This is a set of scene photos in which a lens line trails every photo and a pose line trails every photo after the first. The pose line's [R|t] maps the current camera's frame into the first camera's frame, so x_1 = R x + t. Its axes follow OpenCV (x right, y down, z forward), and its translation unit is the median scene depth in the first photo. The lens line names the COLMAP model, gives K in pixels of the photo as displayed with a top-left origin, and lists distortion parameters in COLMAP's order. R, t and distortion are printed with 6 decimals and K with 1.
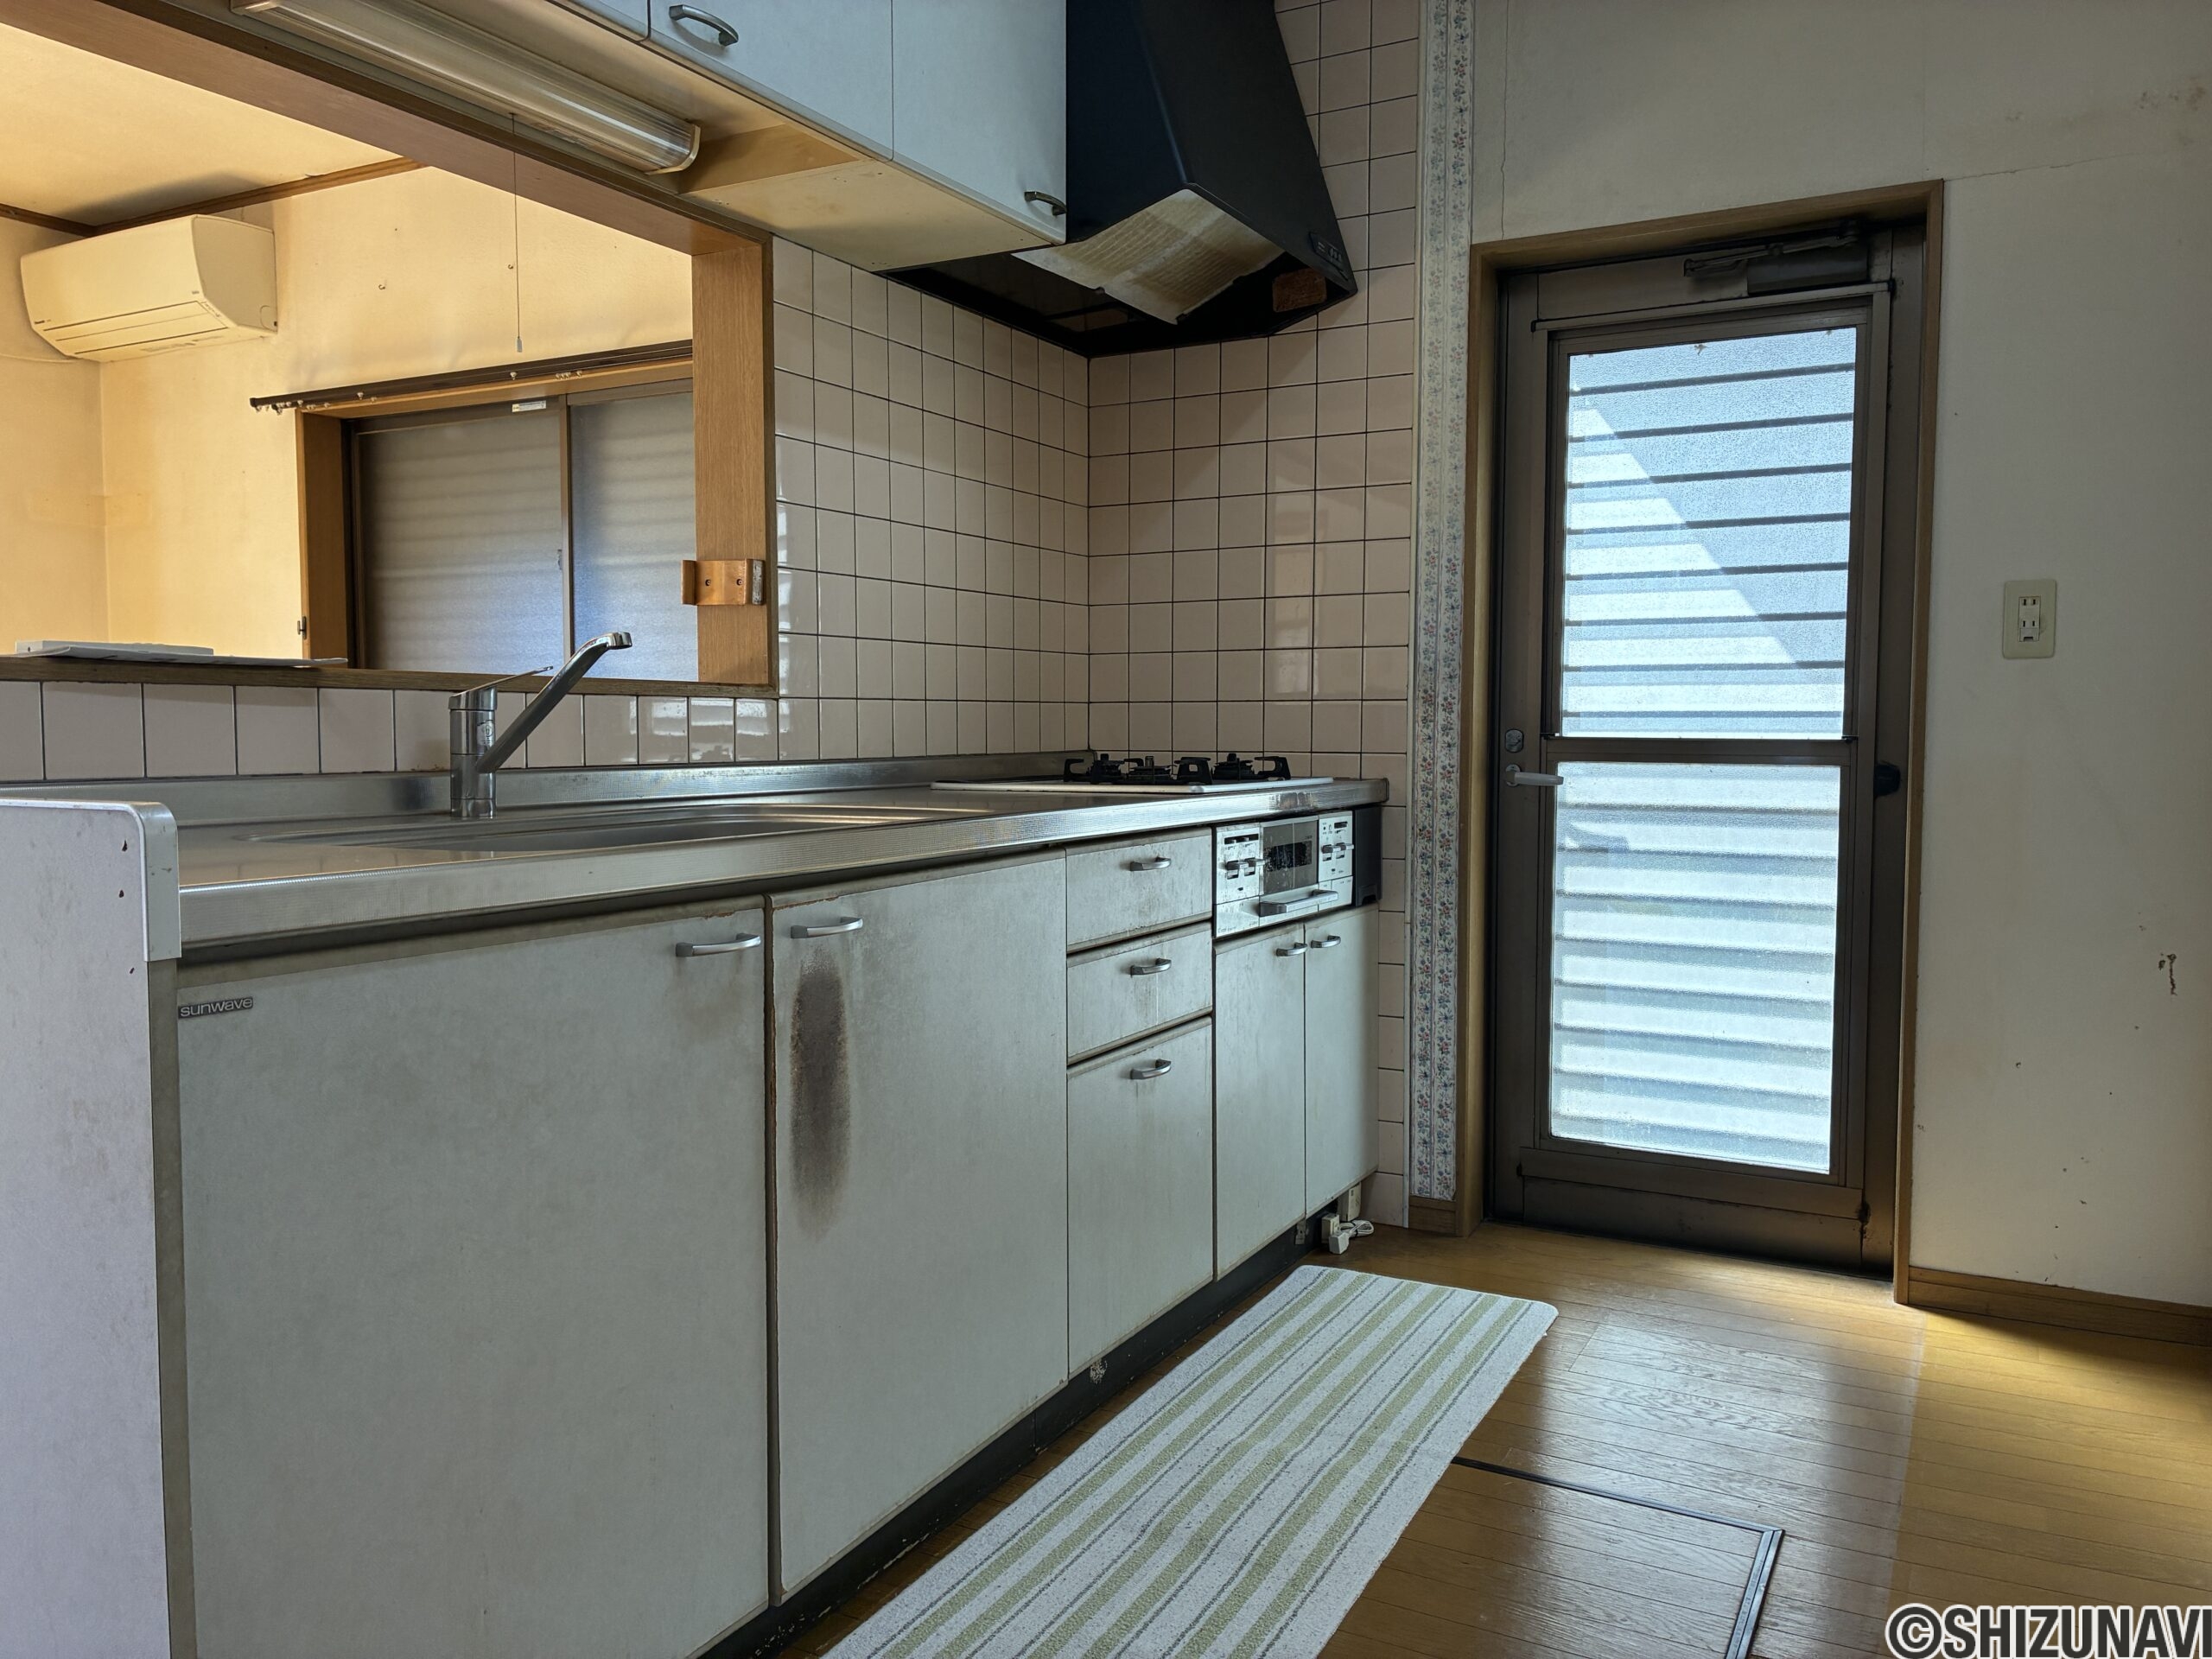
lens RADIAL K [[1674.8, 0, 1112.2], [0, 1674.8, 828.2], [0, 0, 1]] dist [0.043256, -0.045545]
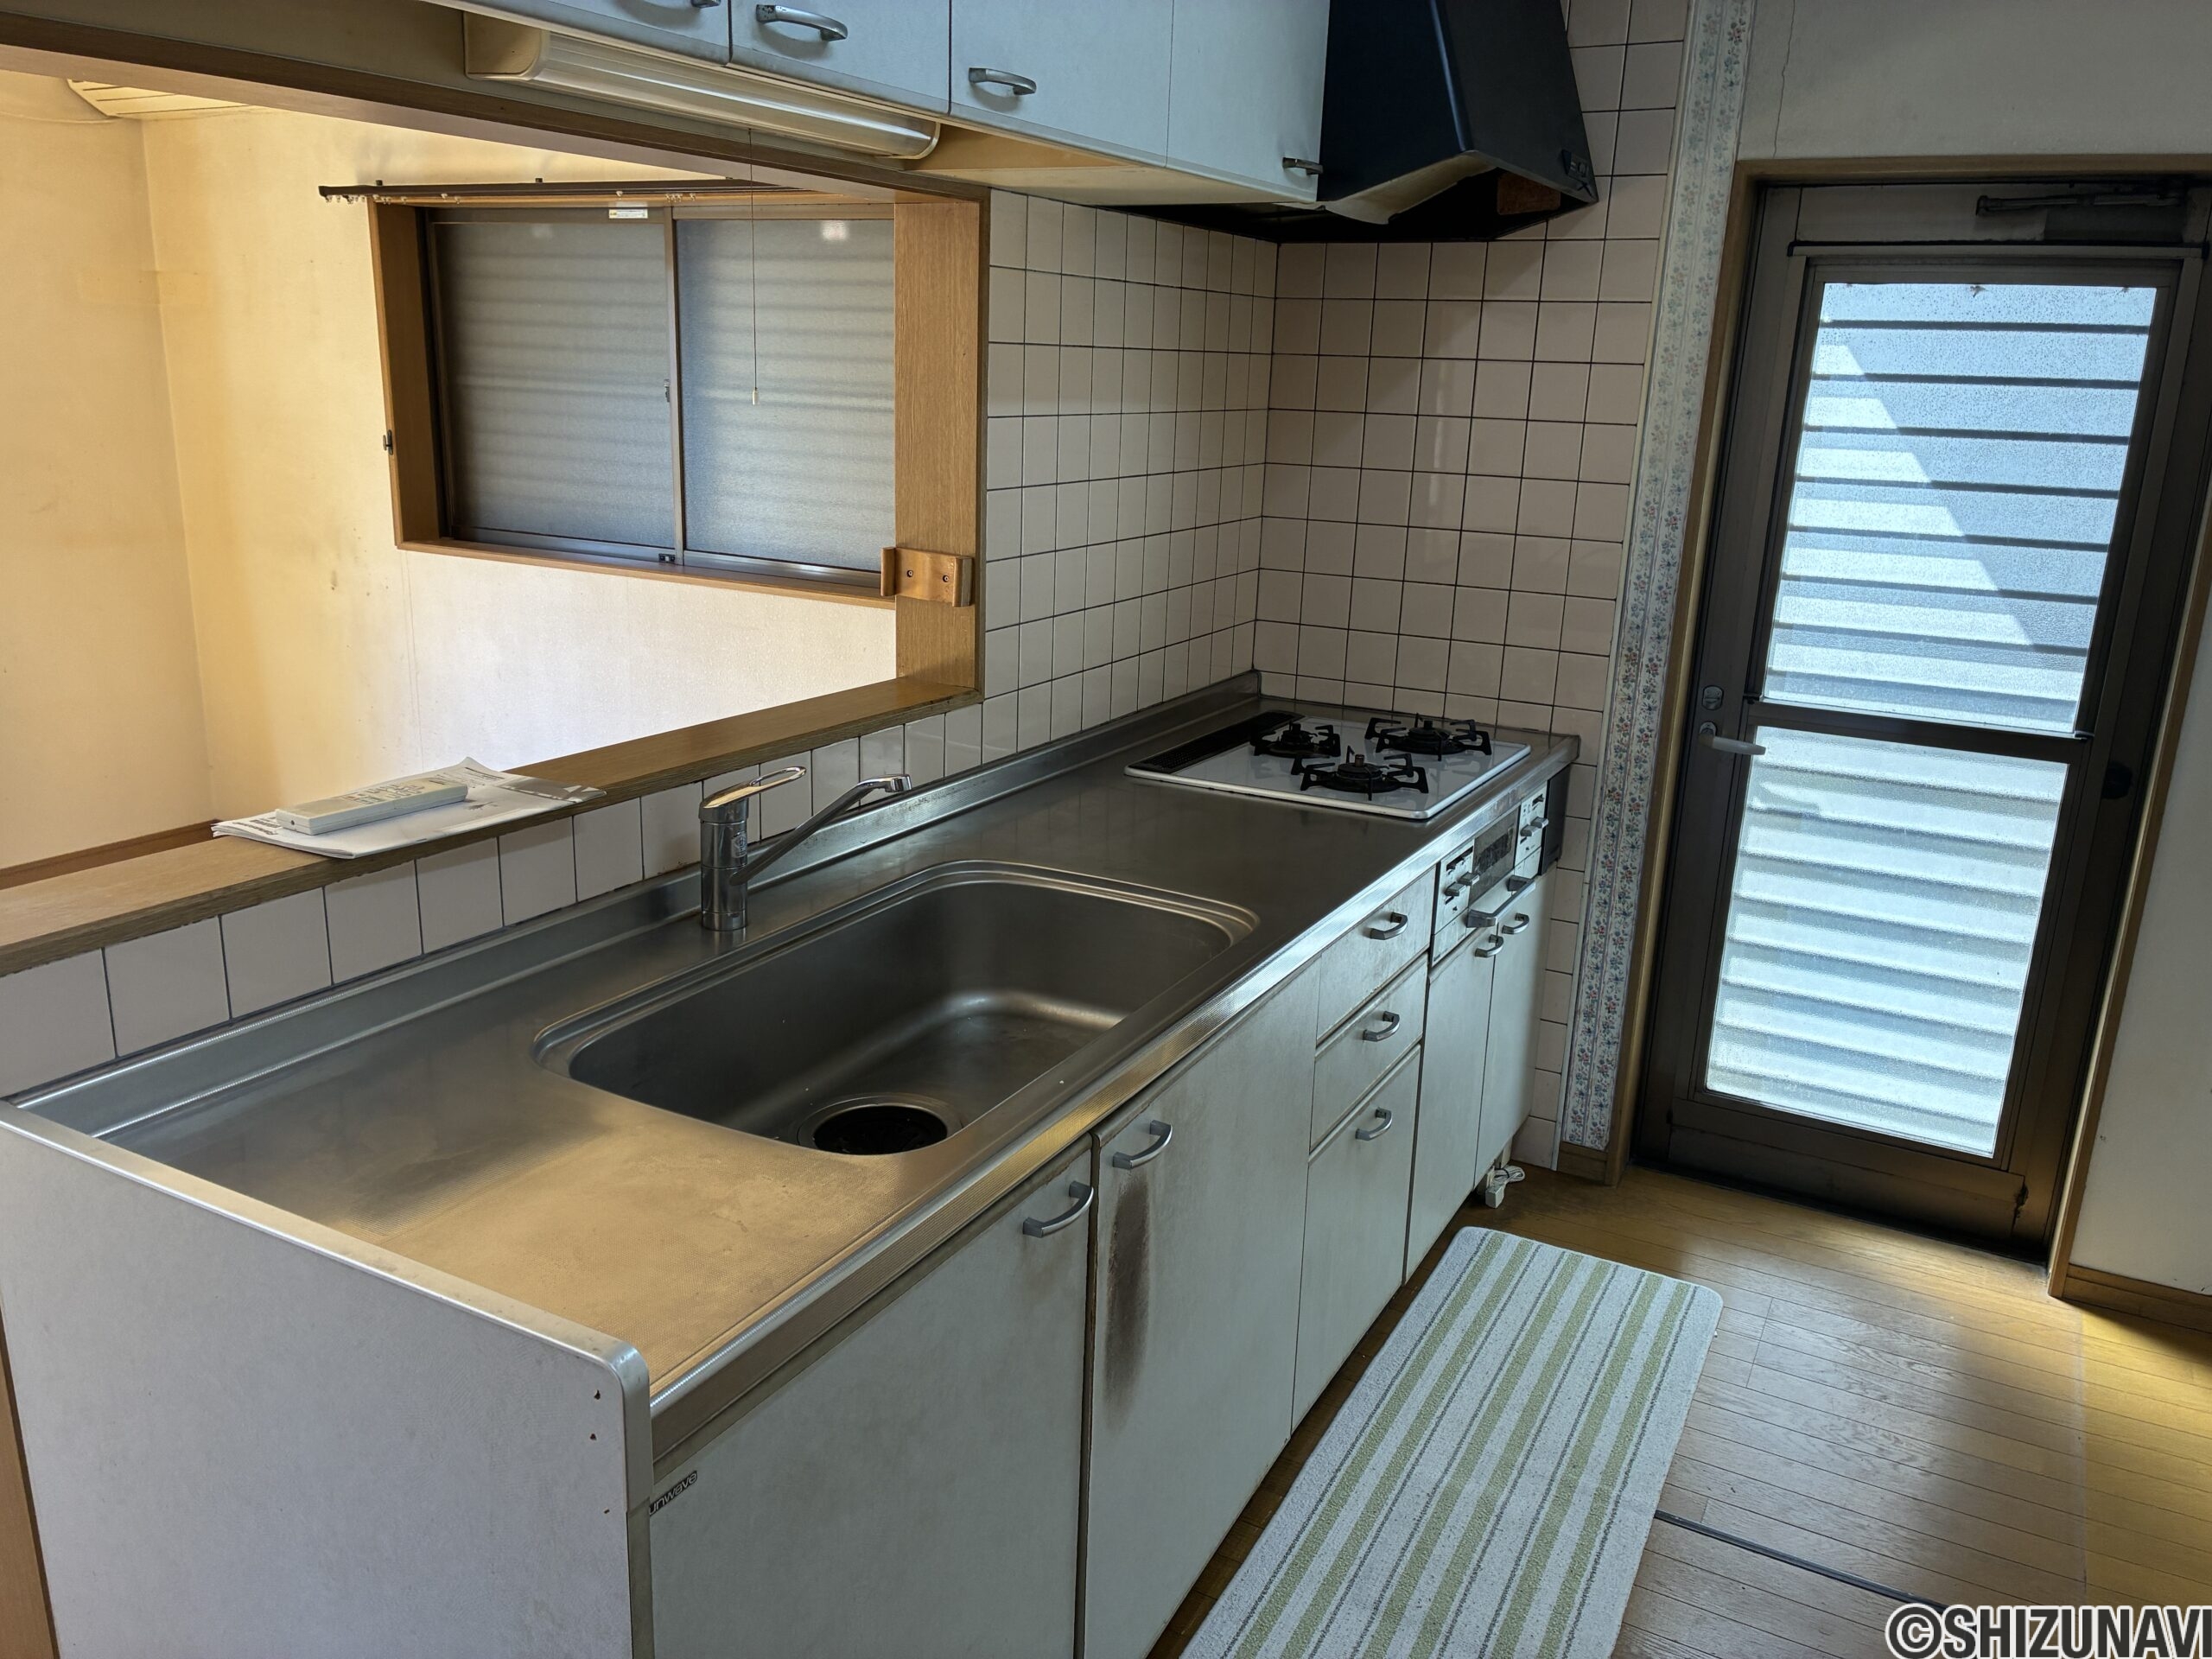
lens RADIAL K [[1674.8, 0, 1113.9], [0, 1674.8, 828.2], [0, 0, 1]] dist [0.043256, -0.045545]
pose [[0.999416, 0.033703, 0.005595, -0.107026], [-0.034130, 0.977605, 0.207662, -0.171749], [0.001529, -0.207732, 0.978185, 0.050967]]
